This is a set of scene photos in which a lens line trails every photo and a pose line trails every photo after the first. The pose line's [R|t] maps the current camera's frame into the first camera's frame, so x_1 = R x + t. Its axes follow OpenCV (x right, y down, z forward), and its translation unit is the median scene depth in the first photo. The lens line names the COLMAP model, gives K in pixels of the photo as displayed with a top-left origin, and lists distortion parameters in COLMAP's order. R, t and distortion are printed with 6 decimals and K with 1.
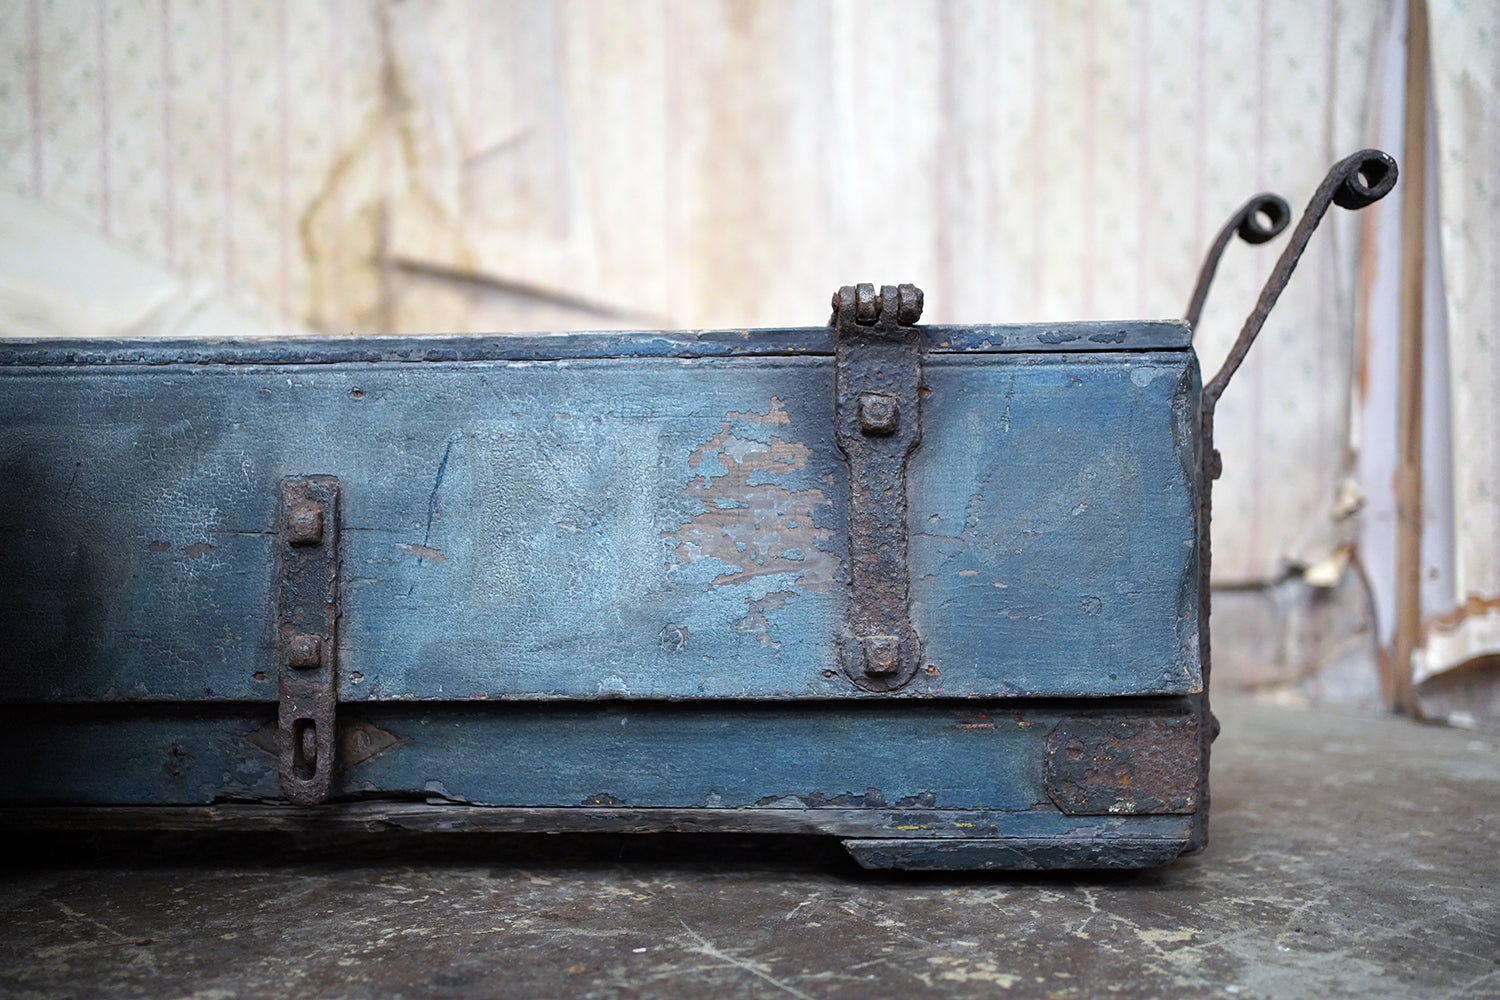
lens RADIAL K [[1294.8, 0, 767.0], [0, 1294.8, 502.5], [0, 0, 1]] dist [-0.016048, 0.059441]
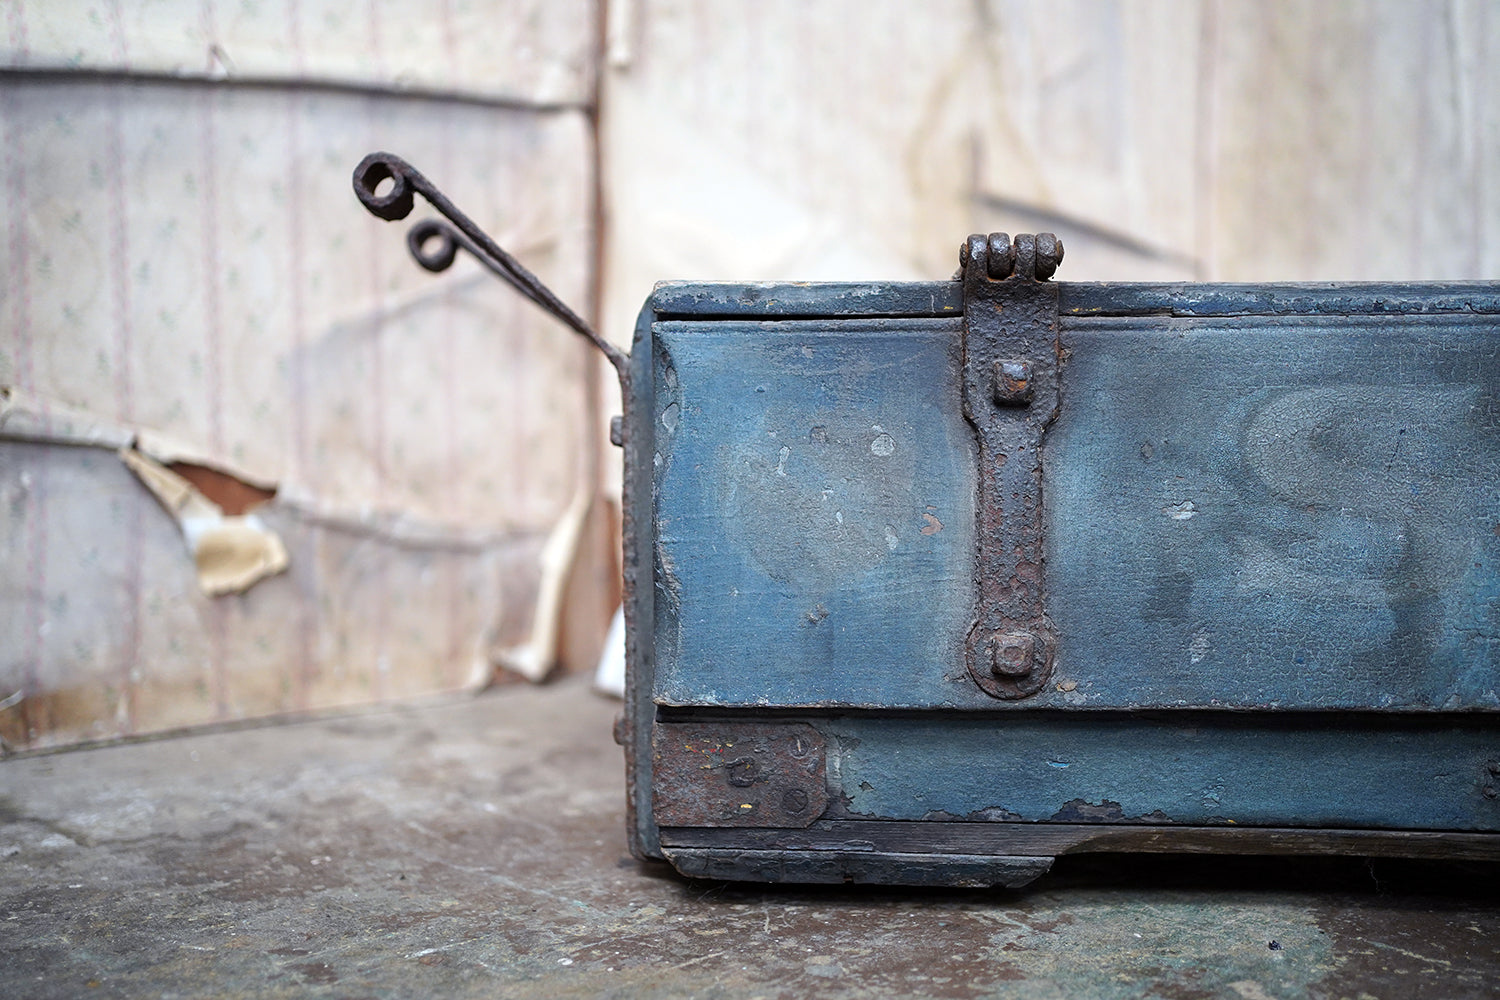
lens RADIAL K [[1307.2, 0, 782.8], [0, 1307.2, 488.6], [0, 0, 1]] dist [-0.021446, 0.104943]
pose [[0.999670, 0.007043, -0.024722, -0.902473], [-0.006246, 0.999463, 0.032177, -0.017047], [0.024935, -0.032012, 0.999176, 0.131172]]
